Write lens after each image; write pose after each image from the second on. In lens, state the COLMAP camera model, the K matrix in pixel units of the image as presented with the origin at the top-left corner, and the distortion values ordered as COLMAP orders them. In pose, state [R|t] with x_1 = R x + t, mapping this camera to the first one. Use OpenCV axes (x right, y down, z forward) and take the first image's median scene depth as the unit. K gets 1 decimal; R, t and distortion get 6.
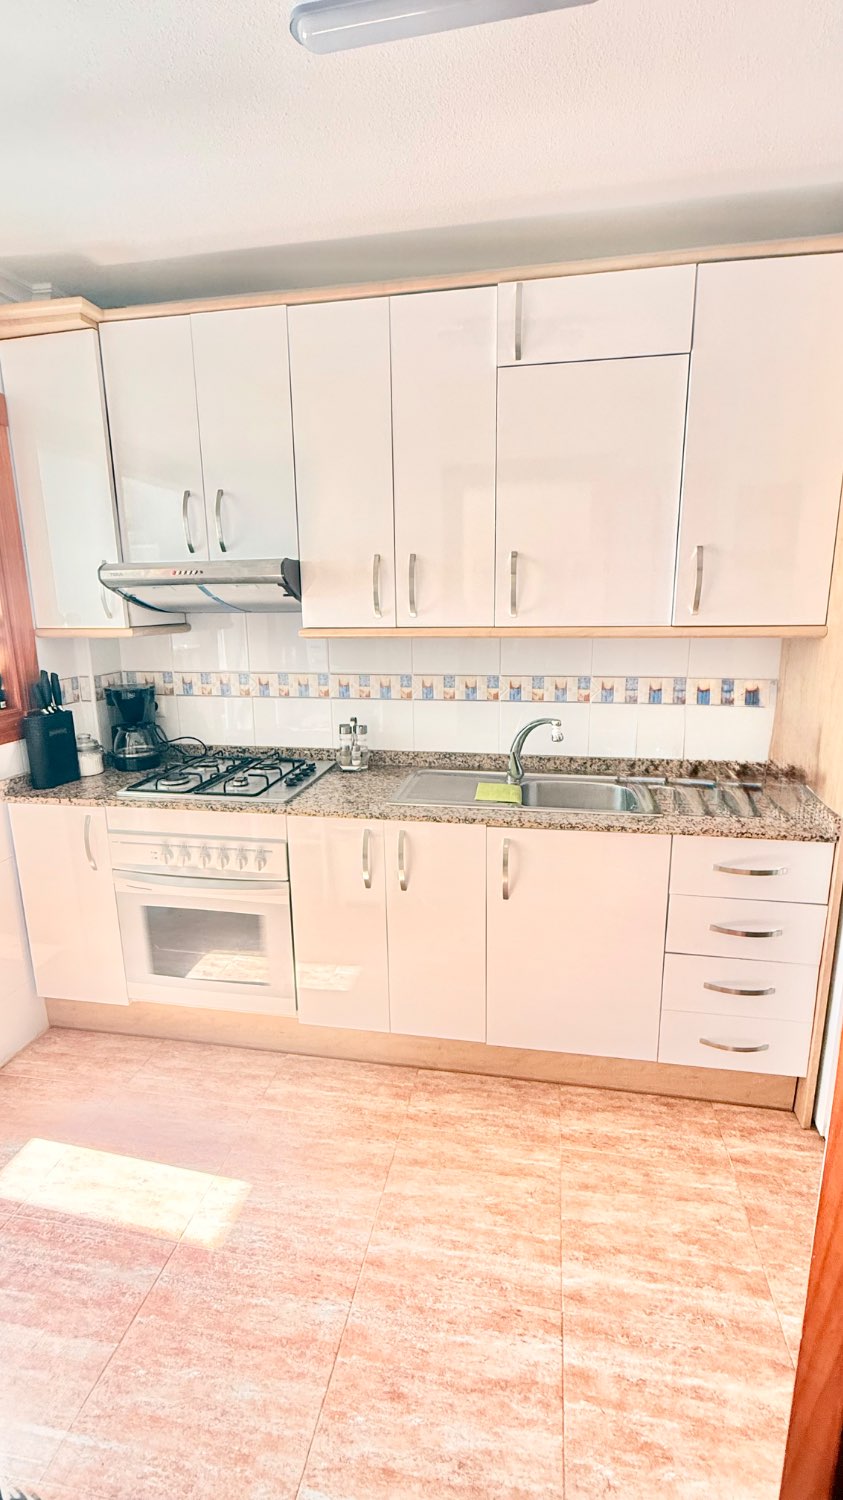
lens RADIAL K [[678.3, 0, 423.7], [0, 678.3, 749.7], [0, 0, 1]] dist [-0.001536, 0.000286]
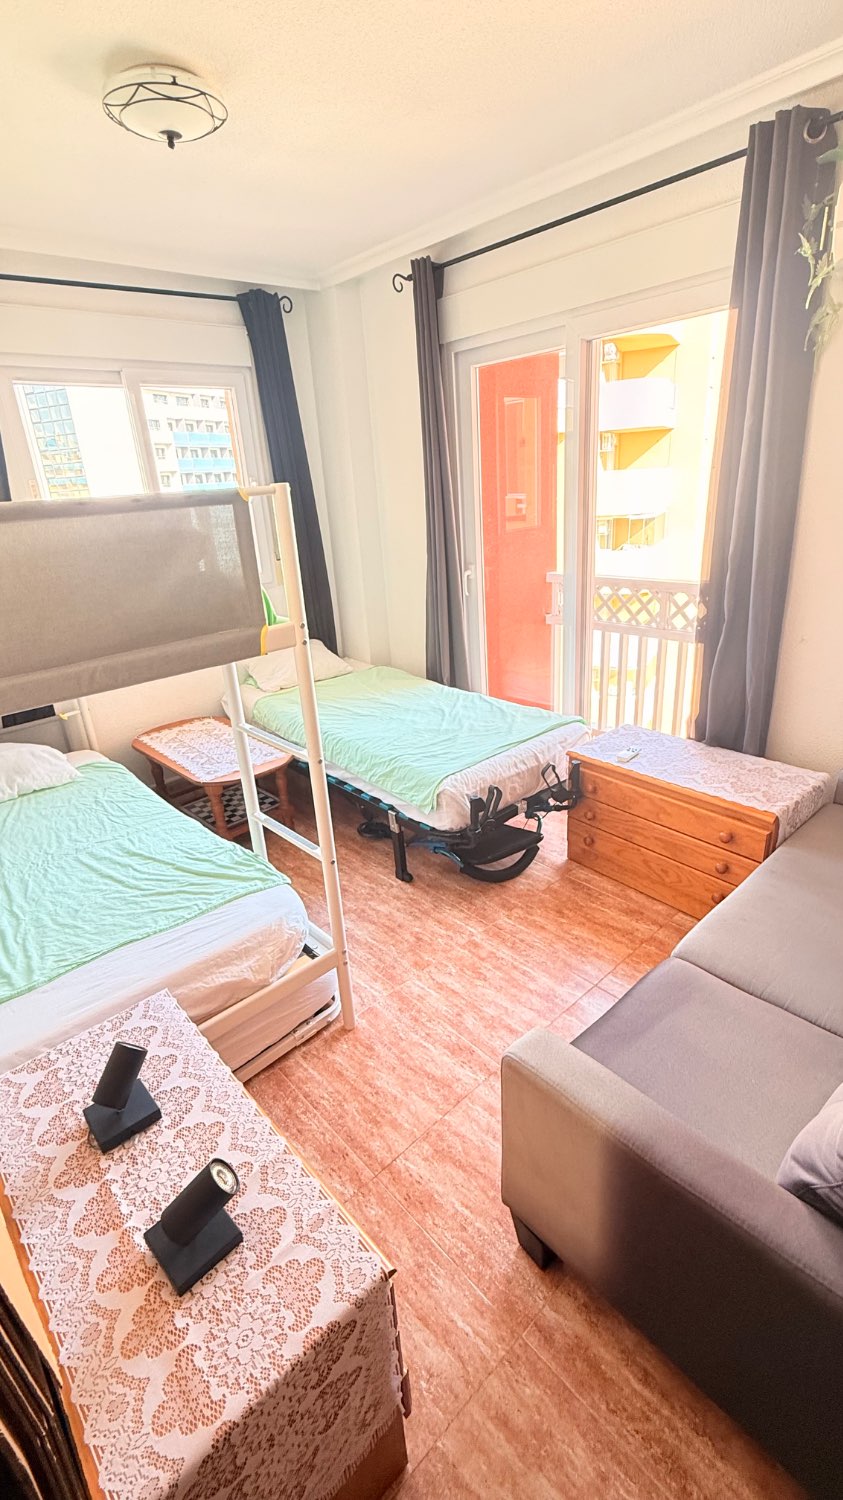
lens RADIAL K [[678.3, 0, 424.7], [0, 678.3, 747.9], [0, 0, 1]] dist [-0.001536, 0.000286]
pose [[-0.797329, -0.171379, 0.578701, -0.213605], [0.199754, 0.829867, 0.520979, -0.361046], [-0.569530, 0.530990, -0.627444, 1.474236]]
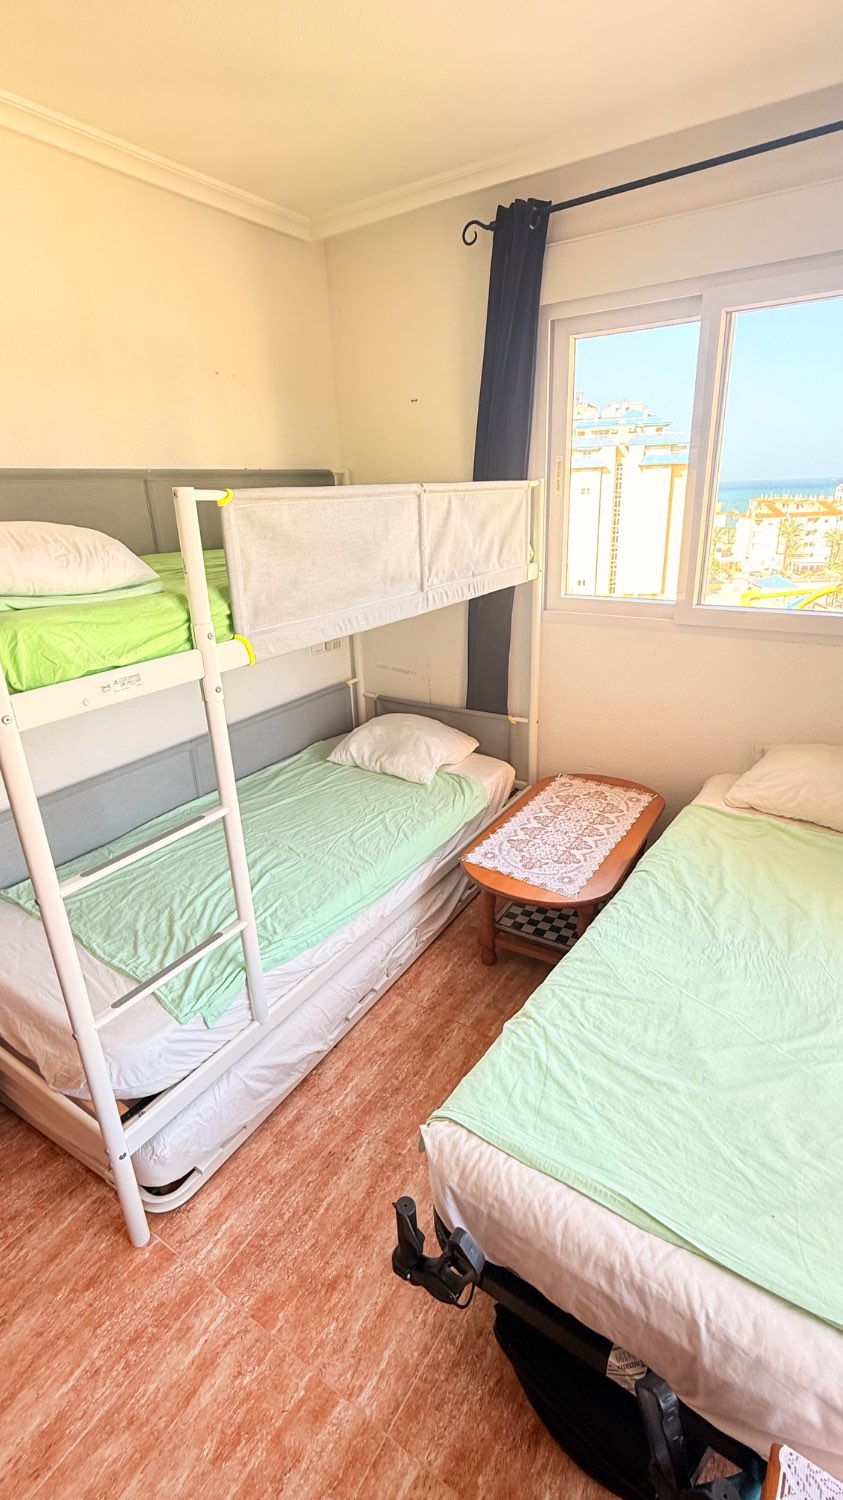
lens RADIAL K [[678.3, 0, 423.4], [0, 678.3, 747.7], [0, 0, 1]] dist [-0.001536, 0.000286]
pose [[0.383649, -0.332675, 0.861476, 0.081782], [0.237205, 0.937060, 0.256227, -0.098860], [-0.892495, 0.106046, 0.438414, 0.364660]]
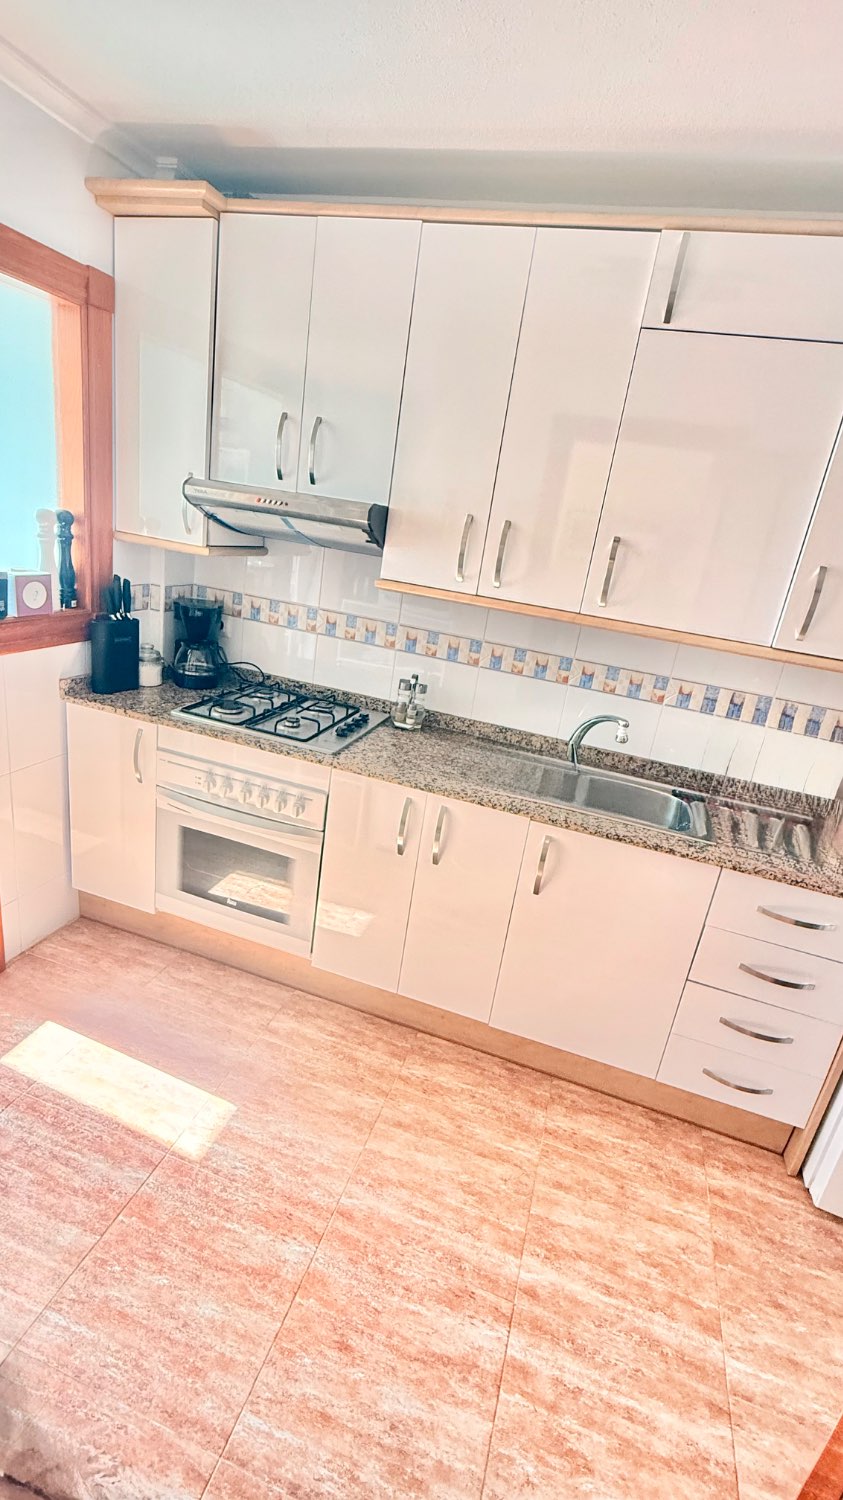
lens RADIAL K [[678.3, 0, 423.7], [0, 678.3, 749.7], [0, 0, 1]] dist [-0.001536, 0.000286]
pose [[0.981231, 0.182817, -0.061352, -0.017076], [-0.175589, 0.978561, 0.107643, -0.065274], [0.079716, -0.094850, 0.992295, 0.035542]]
